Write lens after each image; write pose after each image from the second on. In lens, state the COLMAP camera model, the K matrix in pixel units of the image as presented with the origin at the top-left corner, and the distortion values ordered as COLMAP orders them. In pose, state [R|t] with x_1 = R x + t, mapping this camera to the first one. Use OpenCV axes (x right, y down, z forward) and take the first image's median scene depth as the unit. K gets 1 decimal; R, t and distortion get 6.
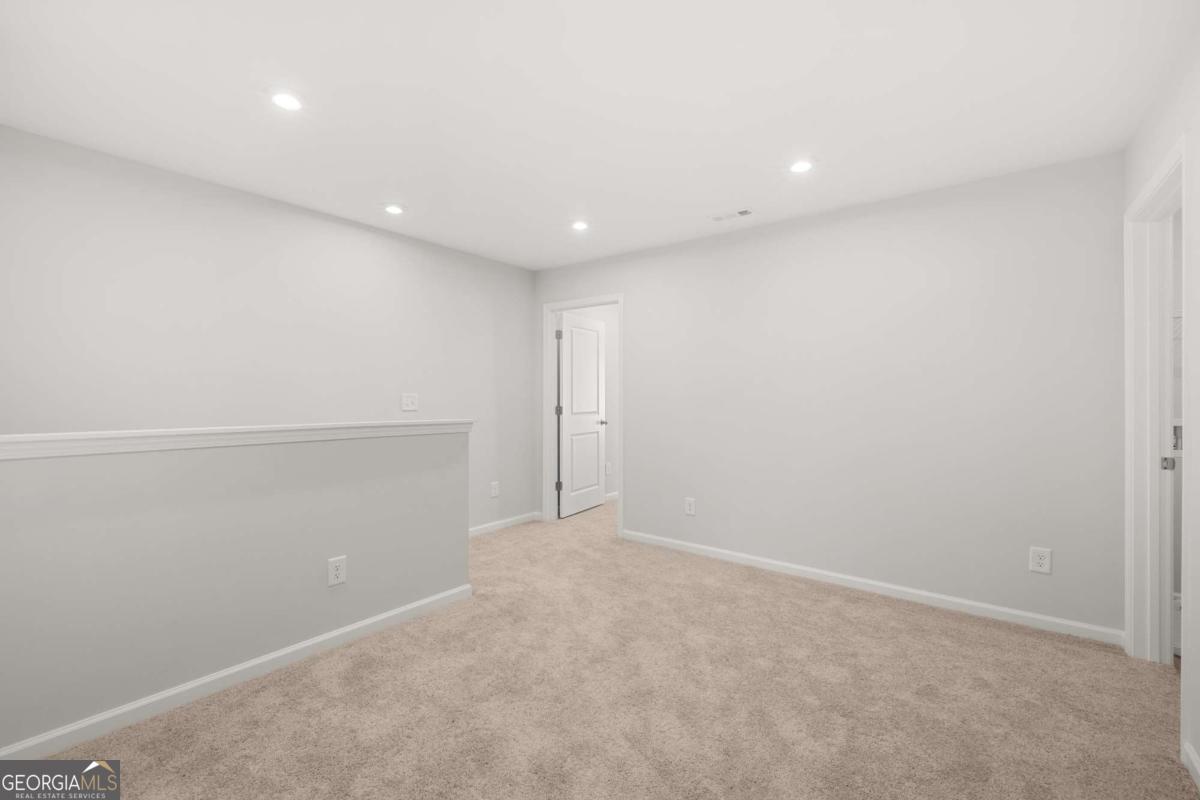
lens RADIAL K [[503.9, 0, 598.7], [0, 503.9, 397.6], [0, 0, 1]] dist [-0.000509, -0.000009]
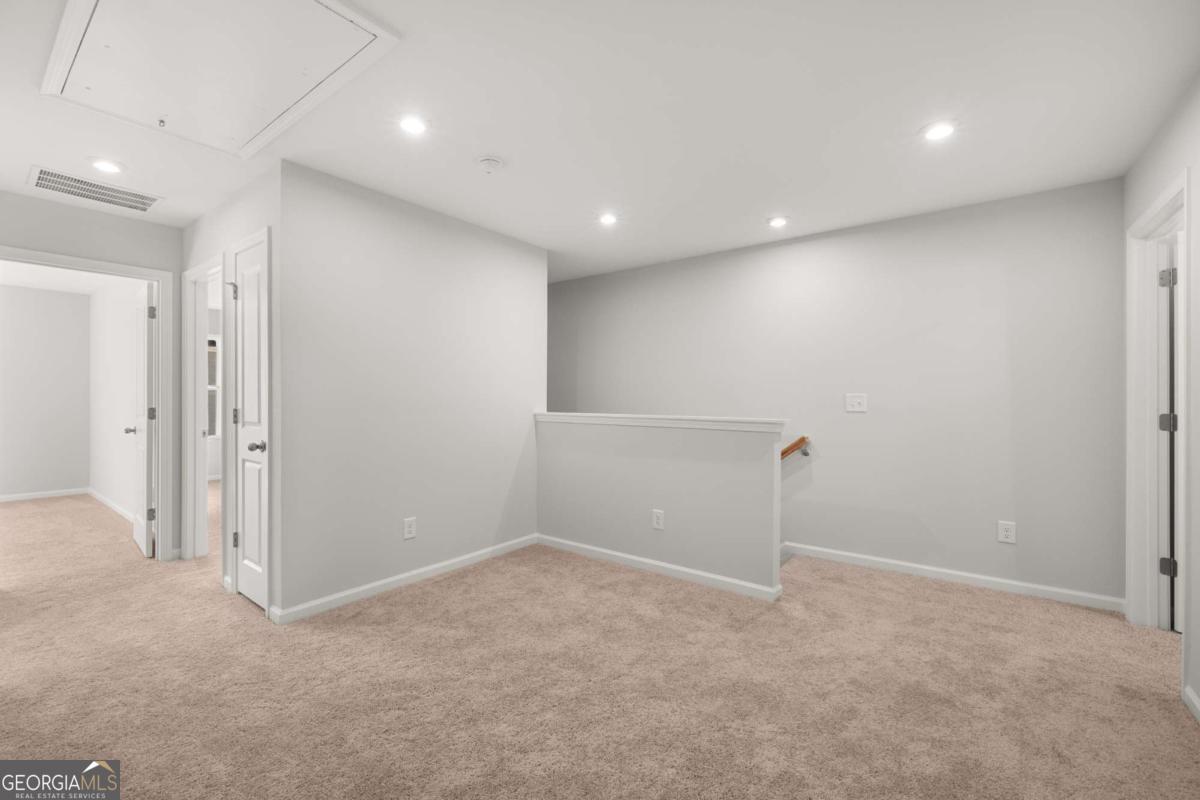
lens RADIAL K [[503.9, 0, 597.2], [0, 503.9, 399.8], [0, 0, 1]] dist [-0.000509, -0.000009]
pose [[0.005836, -0.001577, -0.999982, 0.552242], [-0.006420, 0.999978, -0.001614, 0.008144], [0.999962, 0.006429, 0.005826, 0.507734]]
